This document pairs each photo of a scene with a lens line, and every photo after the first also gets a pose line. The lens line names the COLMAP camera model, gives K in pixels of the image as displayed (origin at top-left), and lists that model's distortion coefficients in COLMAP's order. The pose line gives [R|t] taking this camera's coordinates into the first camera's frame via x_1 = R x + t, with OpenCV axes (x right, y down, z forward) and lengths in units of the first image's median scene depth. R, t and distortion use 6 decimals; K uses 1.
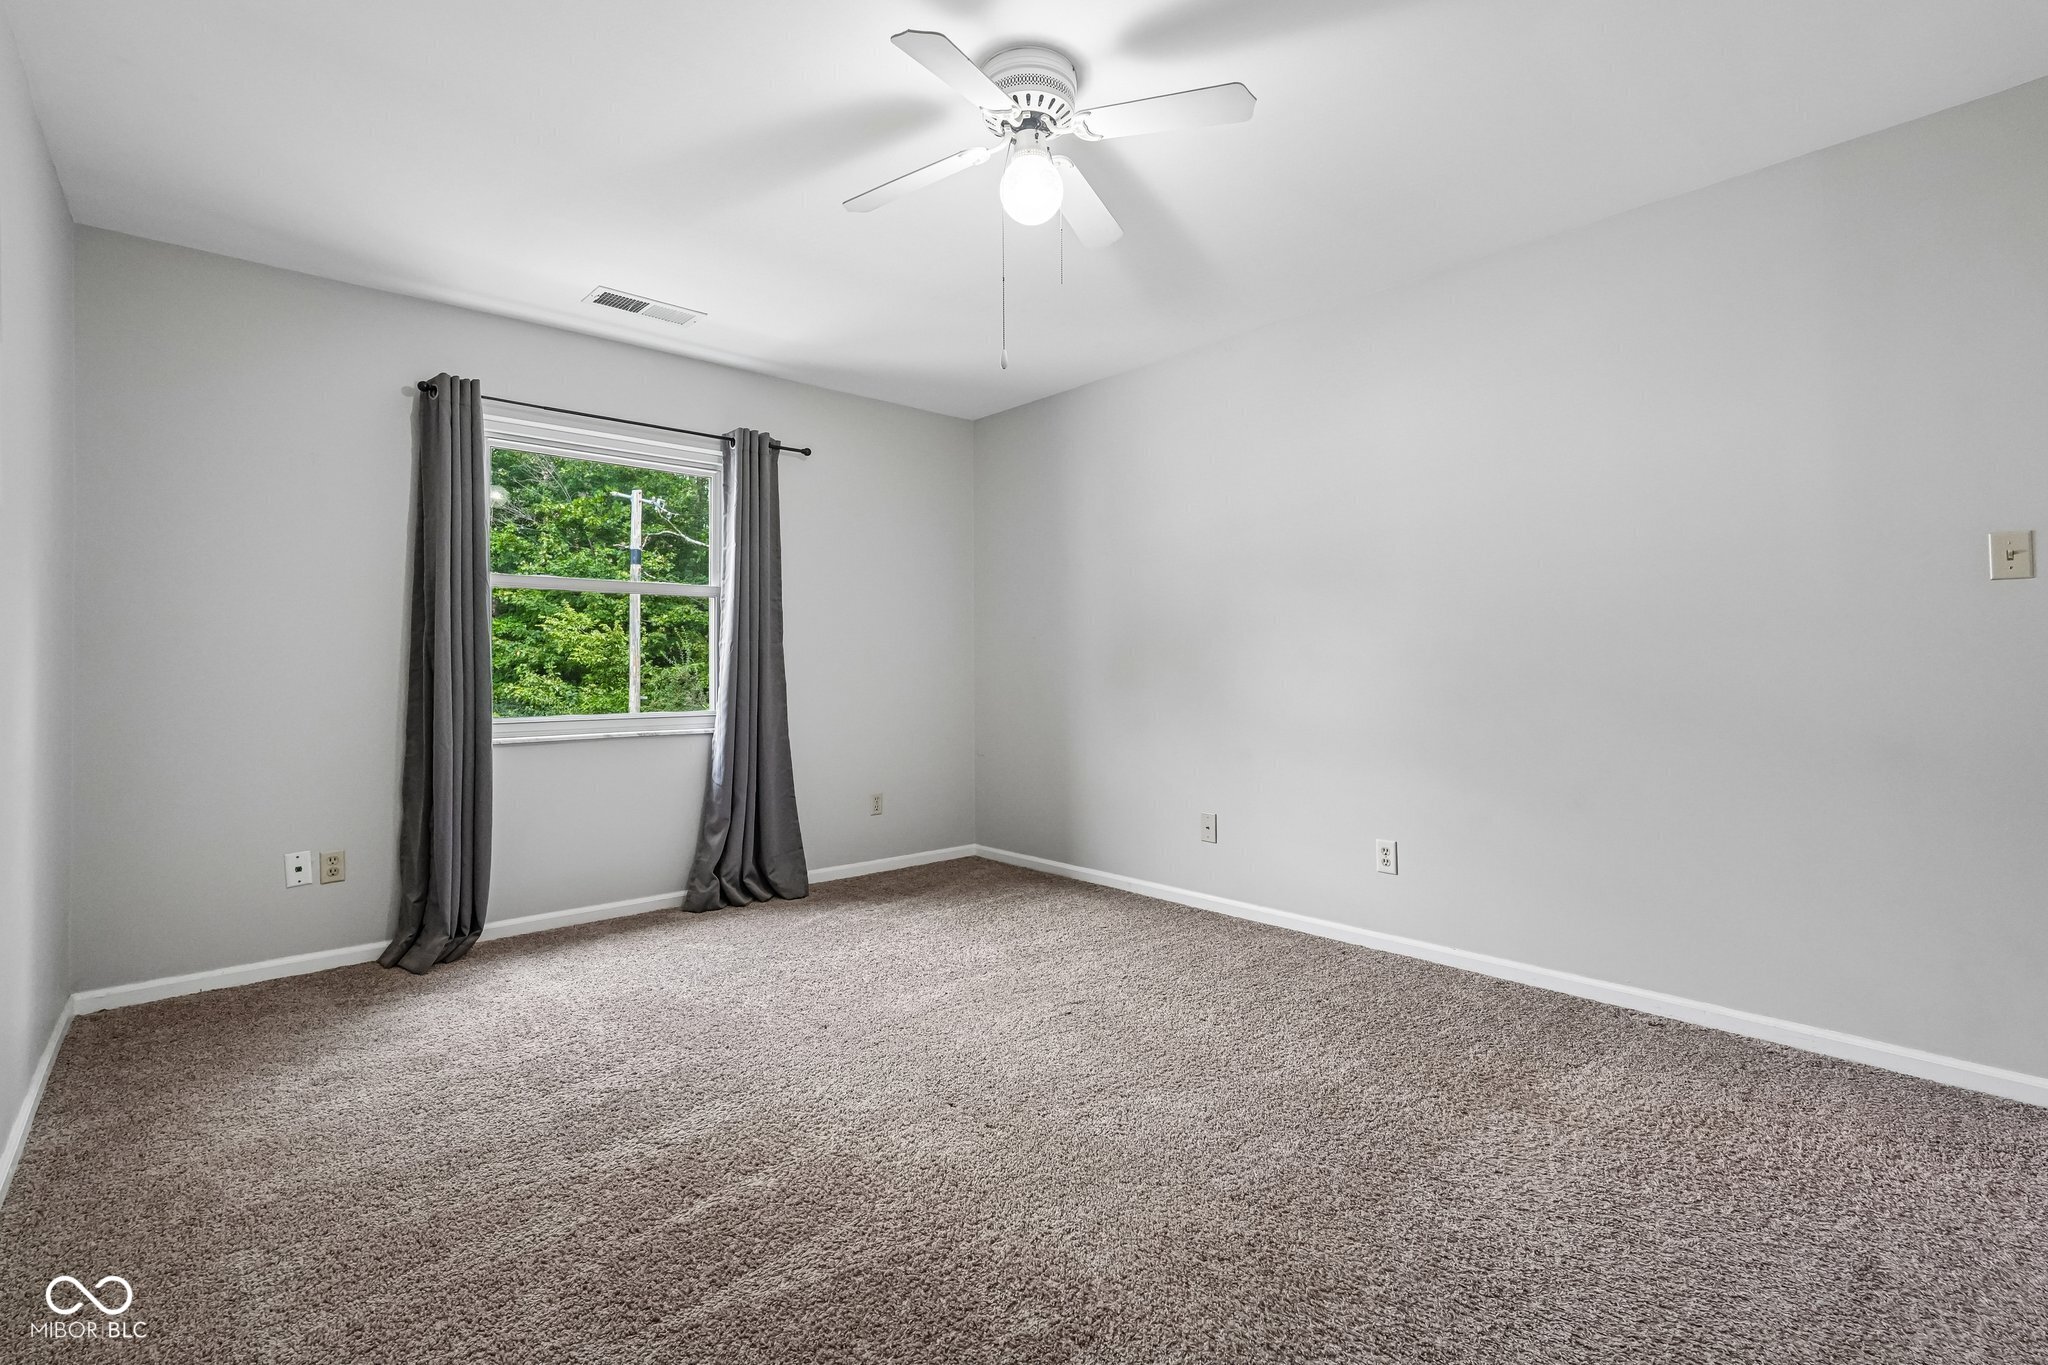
lens RADIAL K [[910.3, 0, 1019.8], [0, 910.3, 657.2], [0, 0, 1]] dist [-0.009595, 0.000710]
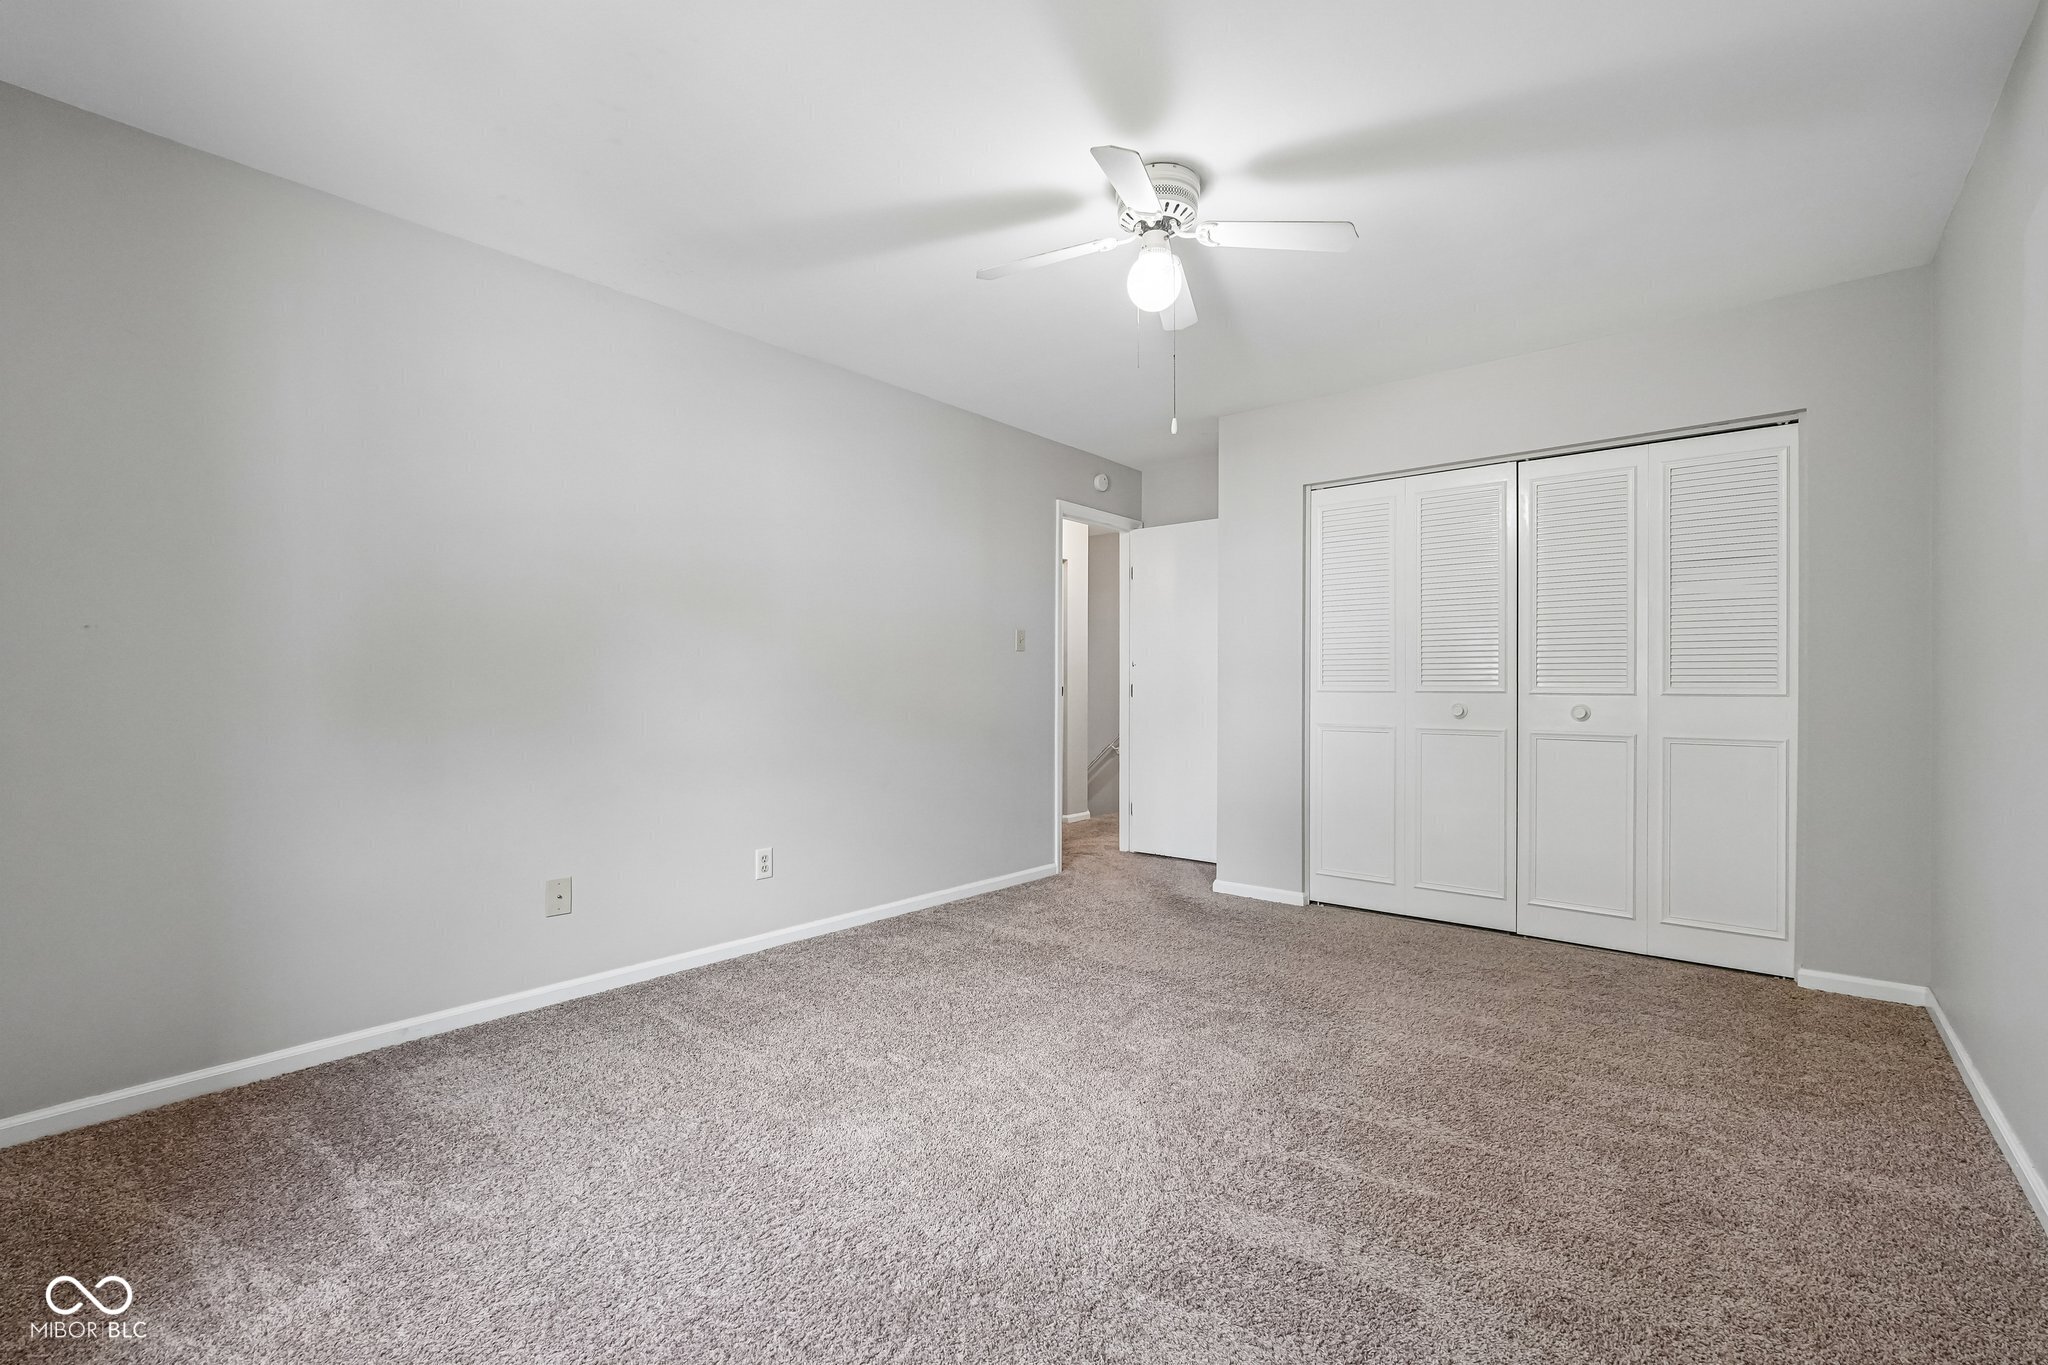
lens RADIAL K [[898.1, 0, 1018.3], [0, 898.1, 695.1], [0, 0, 1]] dist [-0.009340, 0.000586]
pose [[-0.147647, 0.003612, 0.989034, -0.696545], [-0.007215, 0.999963, -0.004729, 0.018669], [-0.989014, -0.007834, -0.147616, 0.837939]]
